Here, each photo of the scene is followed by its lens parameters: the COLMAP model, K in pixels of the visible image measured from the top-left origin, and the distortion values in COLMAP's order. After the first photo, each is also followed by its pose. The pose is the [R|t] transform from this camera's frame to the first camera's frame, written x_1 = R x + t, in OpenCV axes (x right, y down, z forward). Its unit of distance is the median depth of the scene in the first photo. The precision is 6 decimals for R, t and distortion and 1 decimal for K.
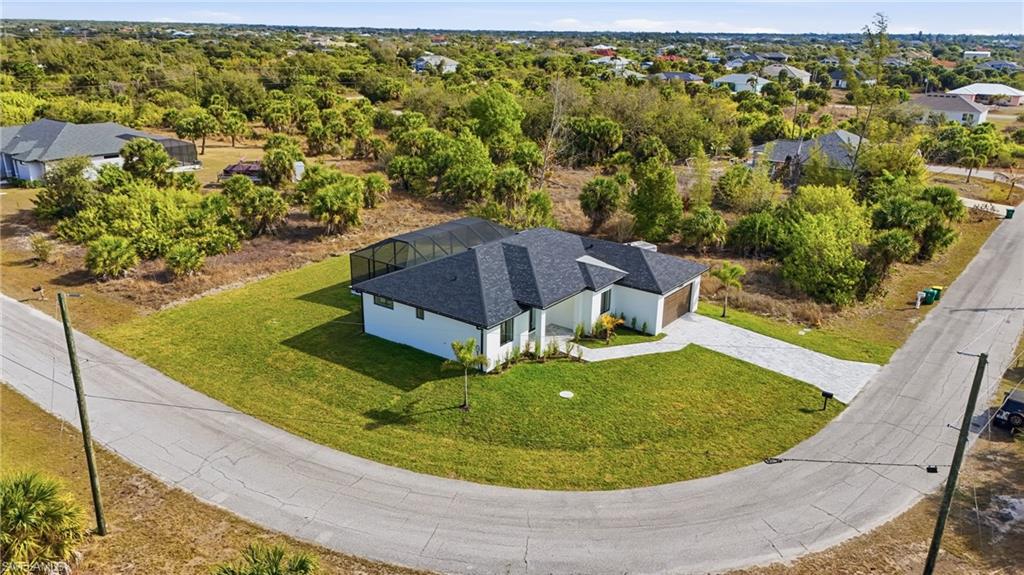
lens RADIAL K [[749.4, 0, 512.0], [0, 749.4, 287.5], [0, 0, 1]] dist [0.086775, -0.090019]
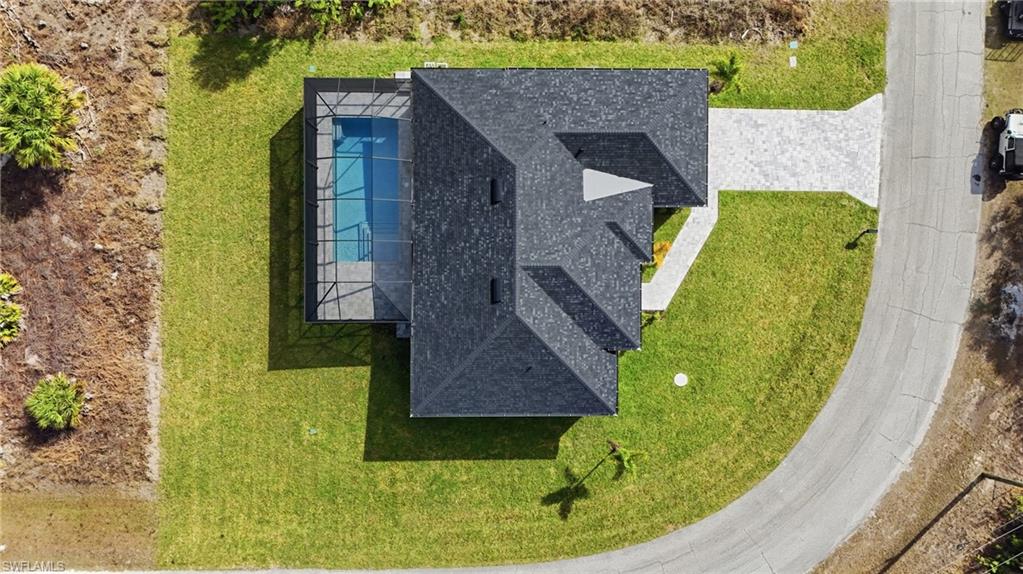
lens RADIAL K [[748.7, 0, 511.5], [0, 748.7, 287.0], [0, 0, 1]] dist [0.086775, -0.090019]
pose [[0.798912, -0.601441, 0.002645, -0.037118], [0.184592, 0.249380, 0.950650, -0.805502], [-0.572420, -0.758998, 0.310254, 0.755194]]
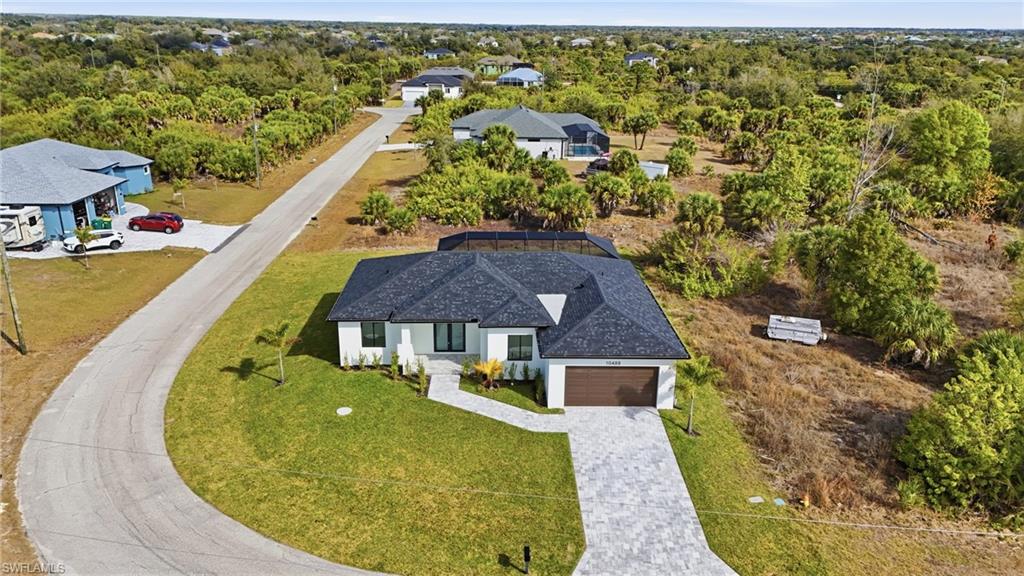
lens RADIAL K [[749.4, 0, 512.0], [0, 749.4, 288.0], [0, 0, 1]] dist [0.086775, -0.090019]
pose [[0.626845, 0.252133, -0.737221, 0.713120], [-0.256360, 0.960252, 0.110433, -0.134139], [0.735761, 0.119770, 0.666566, 0.426676]]
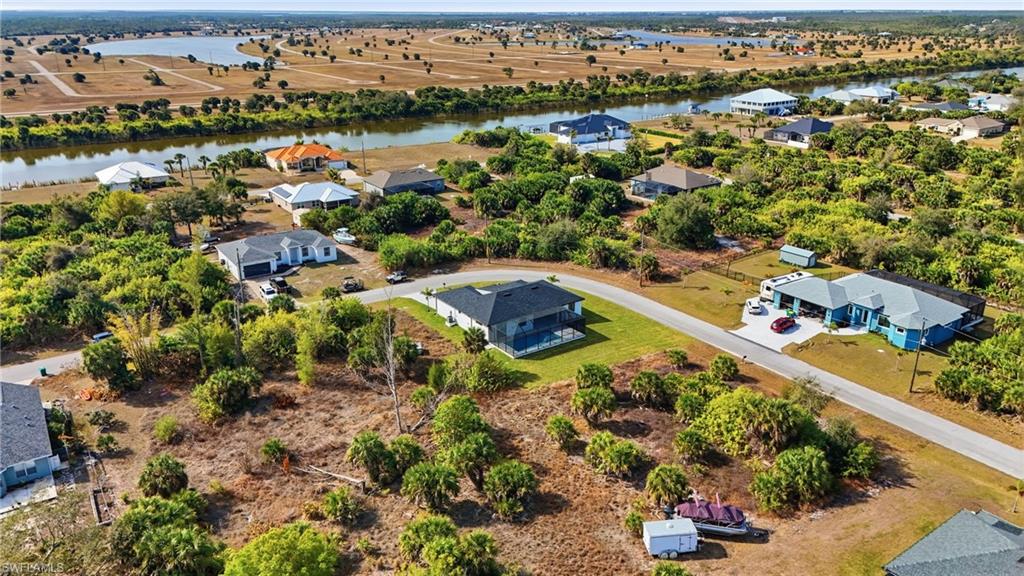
lens RADIAL K [[749.4, 0, 512.0], [0, 749.4, 288.0], [0, 0, 1]] dist [0.086775, -0.090019]
pose [[-0.952962, -0.117293, 0.279475, -0.661284], [0.086947, 0.777536, 0.622799, -1.567673], [-0.290352, 0.617803, -0.730763, 2.796745]]
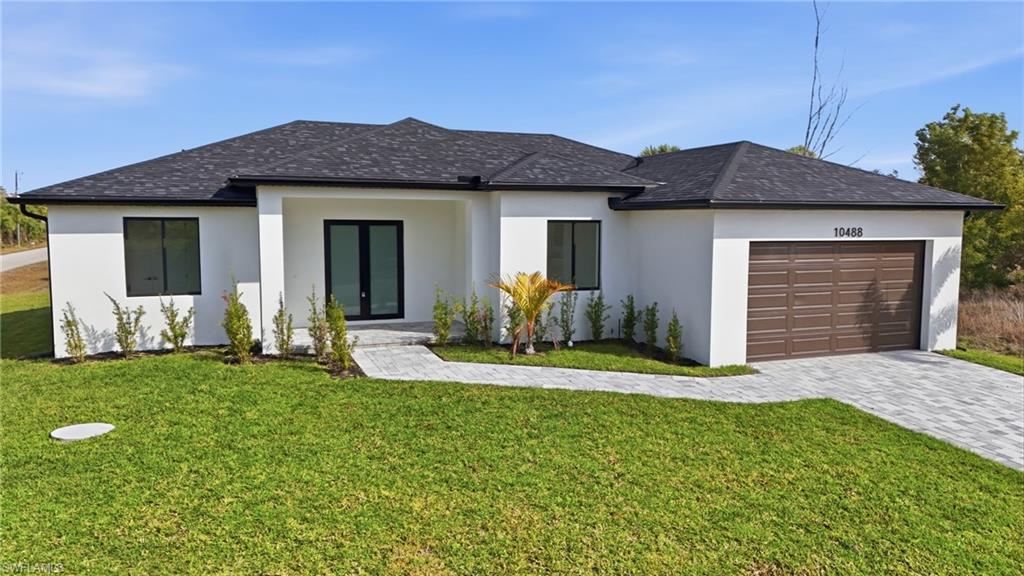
lens RADIAL K [[749.4, 0, 512.0], [0, 749.4, 288.0], [0, 0, 1]] dist [0.086775, -0.090019]
pose [[0.860858, 0.028552, -0.508043, 0.270598], [-0.154634, 0.965885, -0.207738, 0.105906], [0.484780, 0.257394, 0.835905, 0.704206]]
